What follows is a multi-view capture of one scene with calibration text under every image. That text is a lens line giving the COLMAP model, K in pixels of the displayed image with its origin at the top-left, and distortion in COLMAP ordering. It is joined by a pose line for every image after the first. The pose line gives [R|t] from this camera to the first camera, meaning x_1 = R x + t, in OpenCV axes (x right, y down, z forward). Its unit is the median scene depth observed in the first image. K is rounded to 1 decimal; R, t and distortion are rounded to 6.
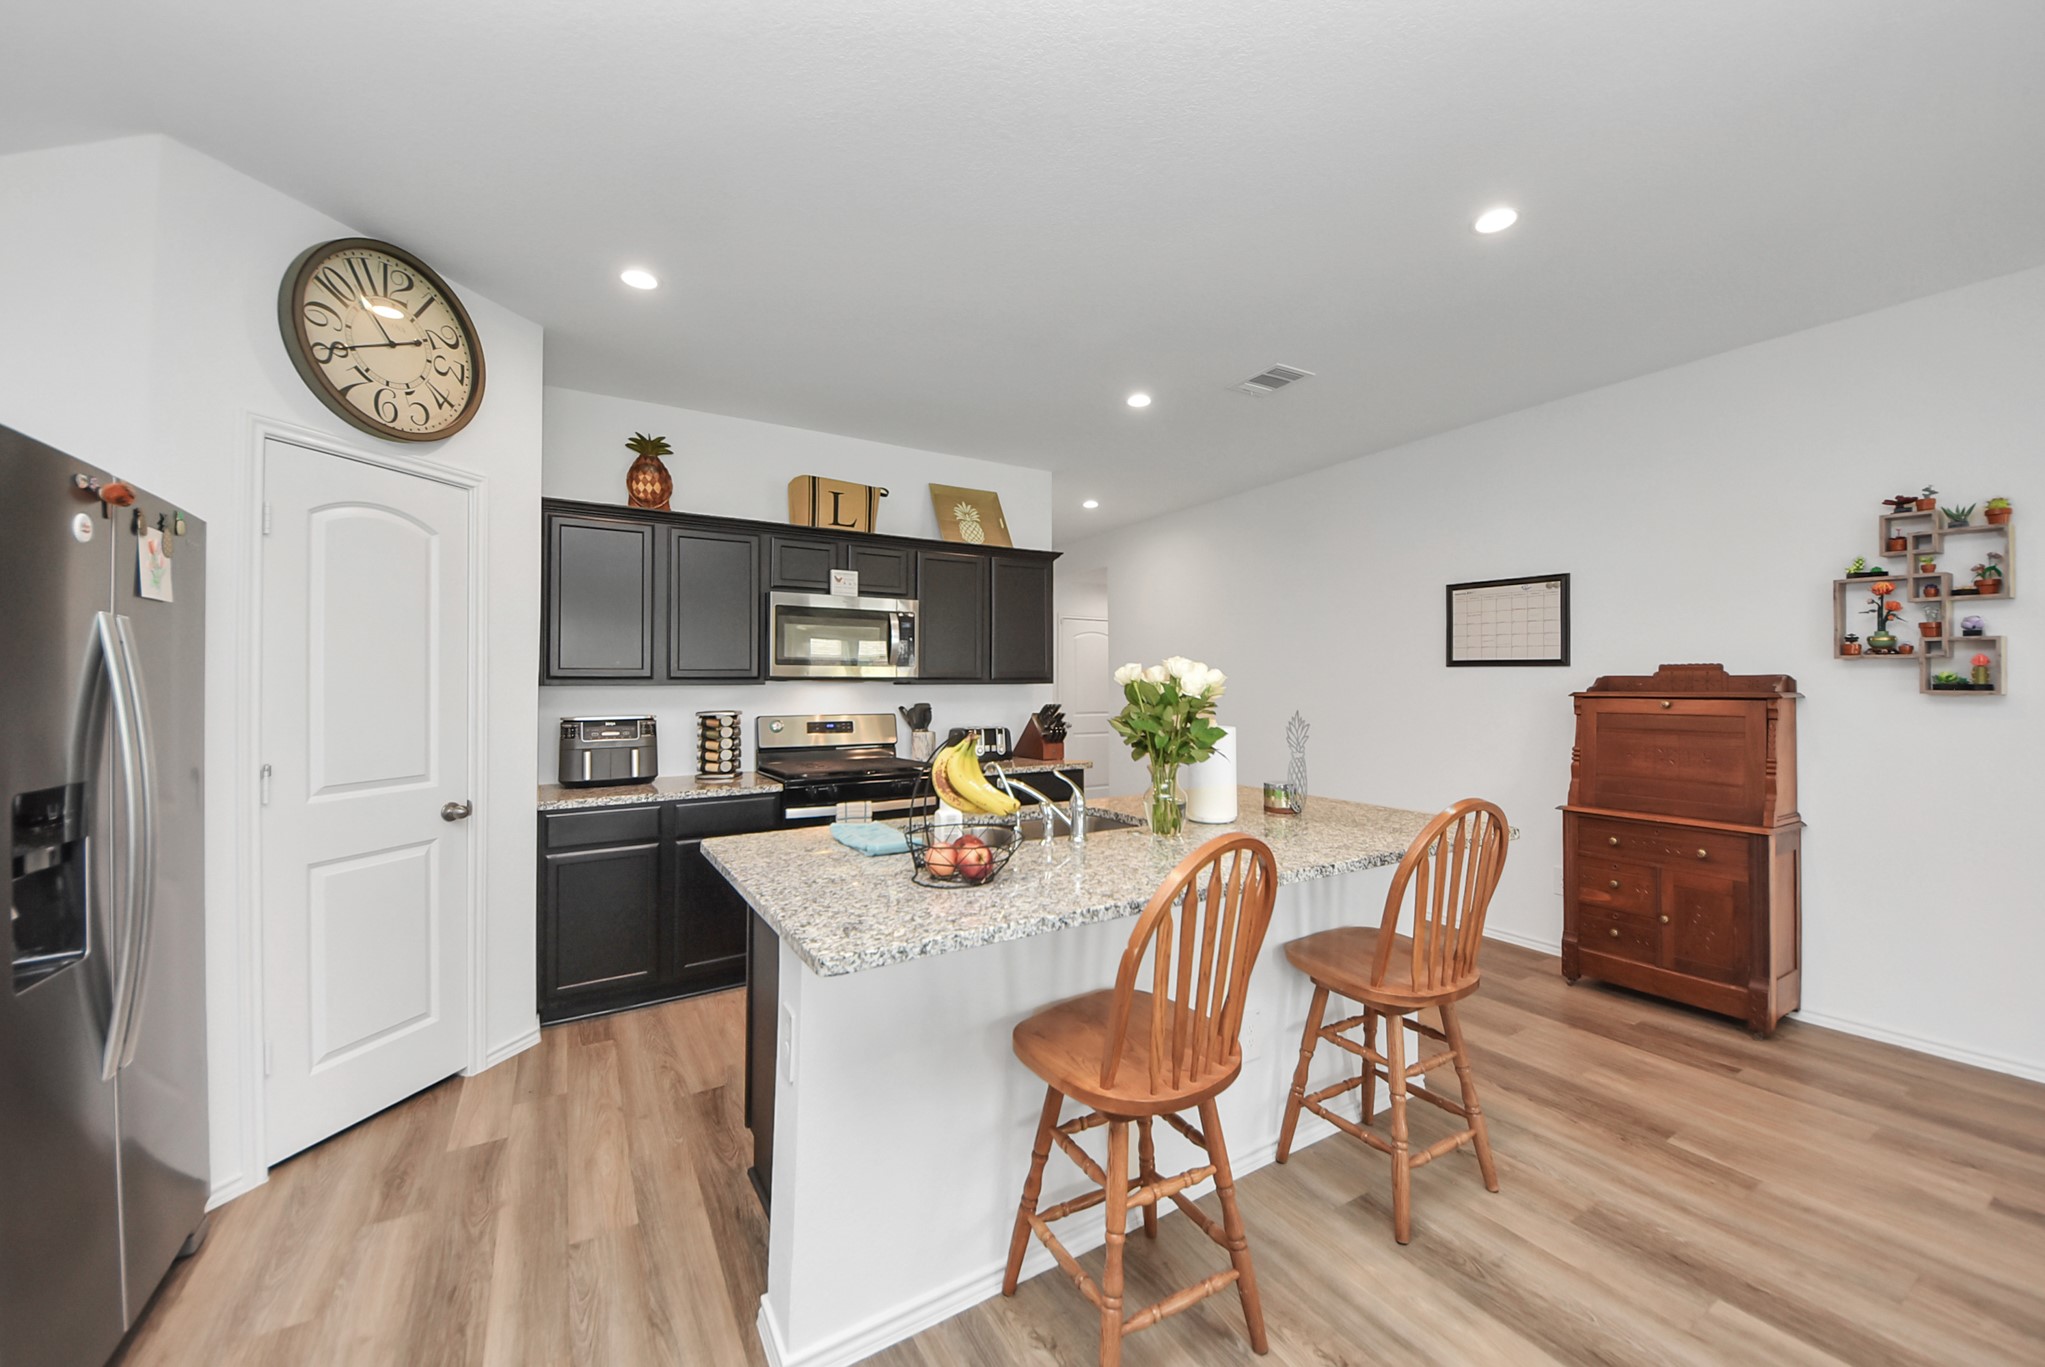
lens RADIAL K [[770.3, 0, 1046.0], [0, 770.3, 672.4], [0, 0, 1]] dist [-0.003391, -0.005396]
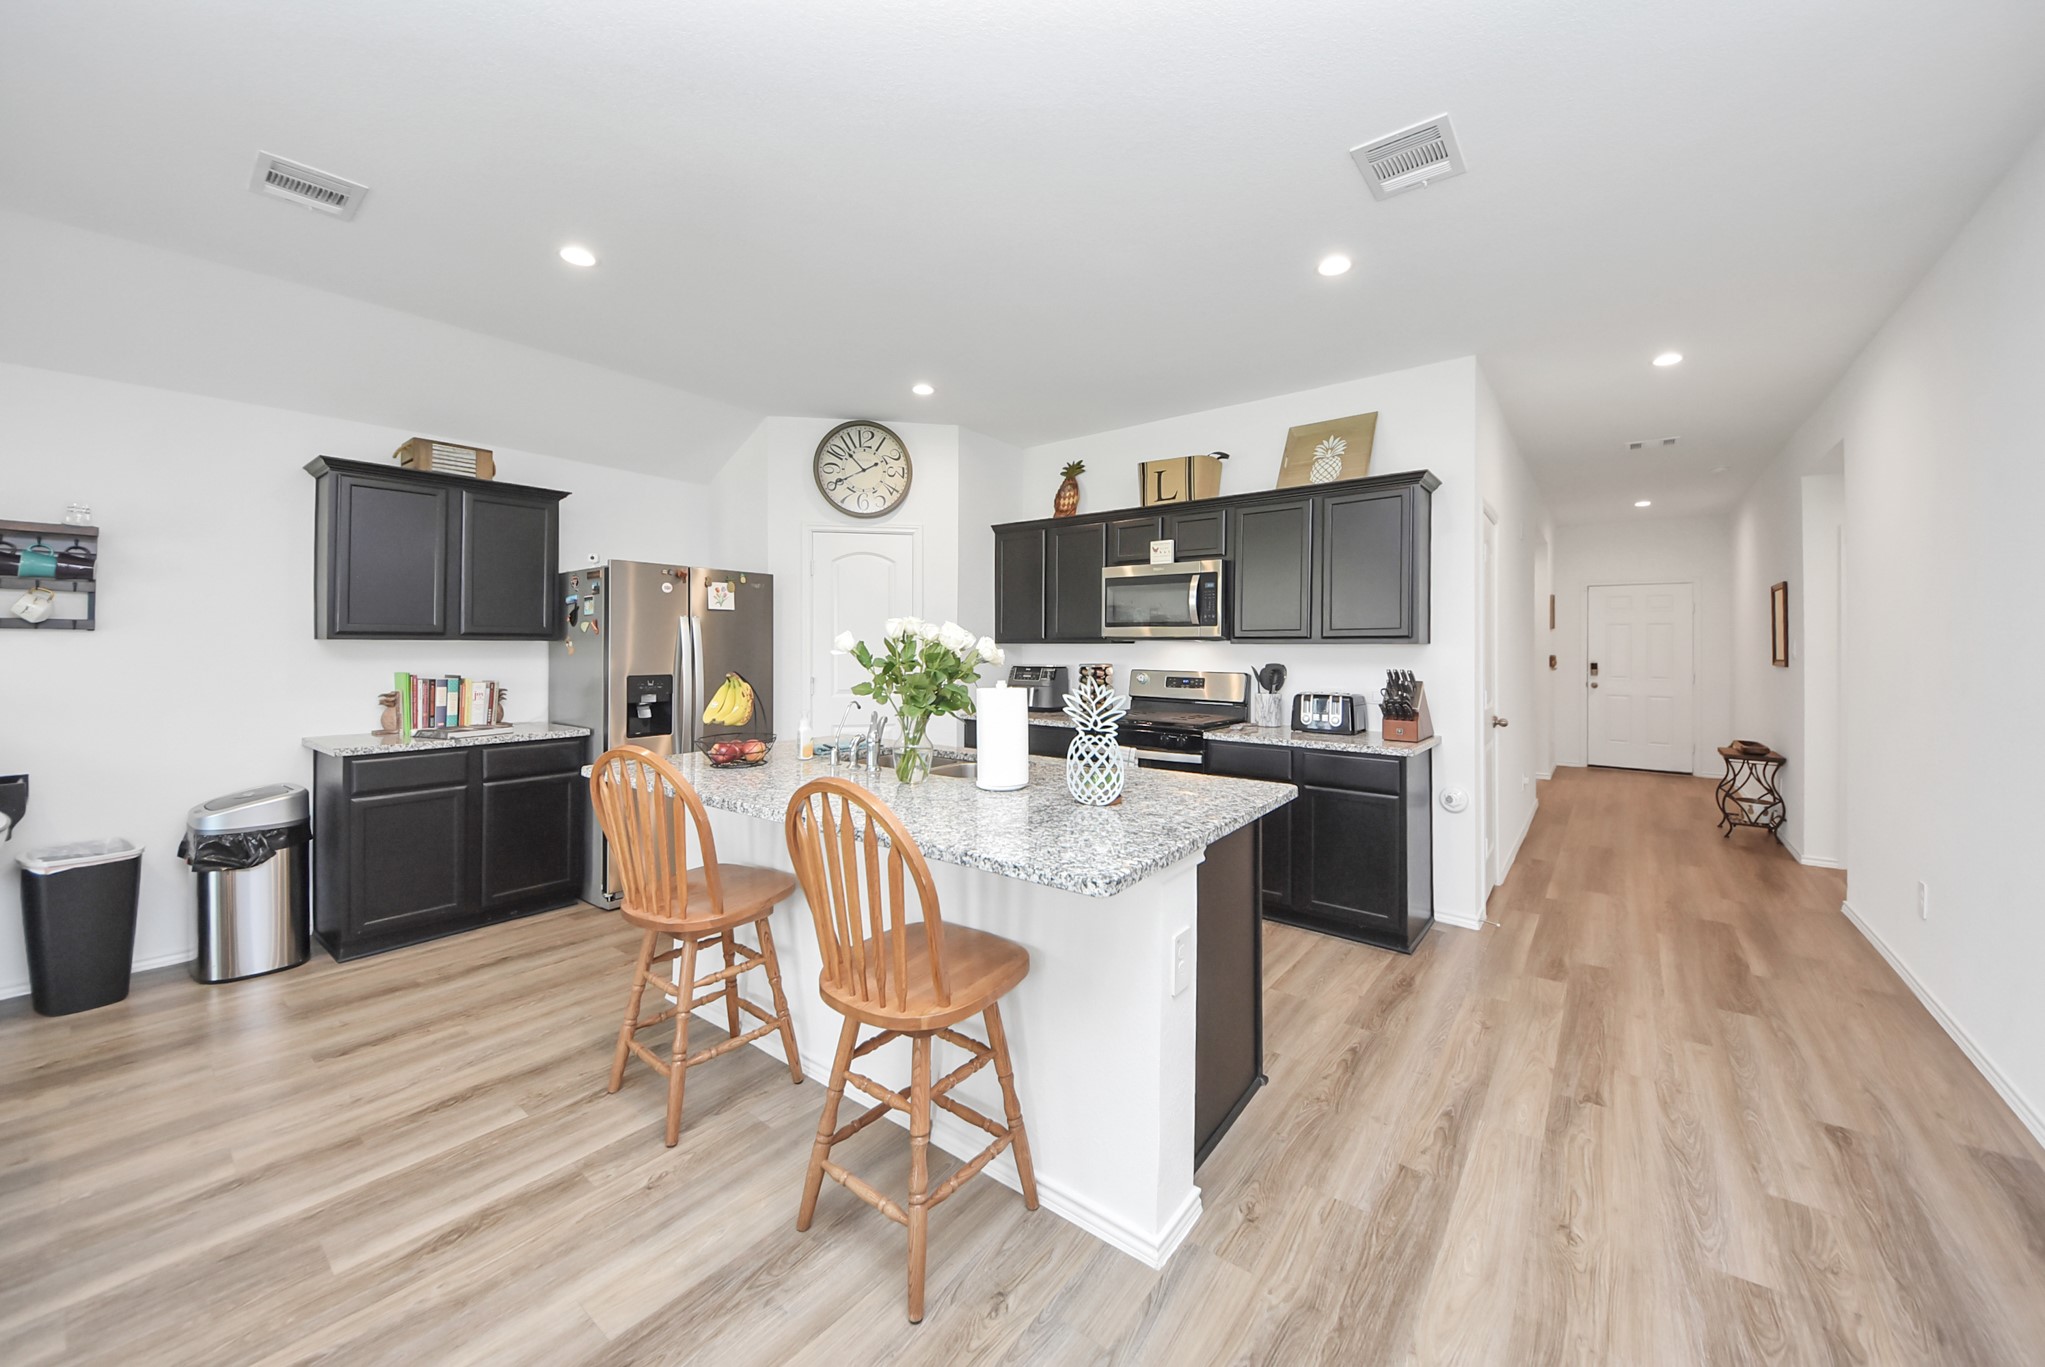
lens RADIAL K [[742.7, 0, 1040.5], [0, 742.7, 643.5], [0, 0, 1]] dist [0.007273, -0.009765]
pose [[0.362972, 0.000188, -0.931800, 0.827446], [0.011932, 0.999917, 0.004850, 0.010335], [0.931724, -0.012878, 0.362939, 0.549349]]
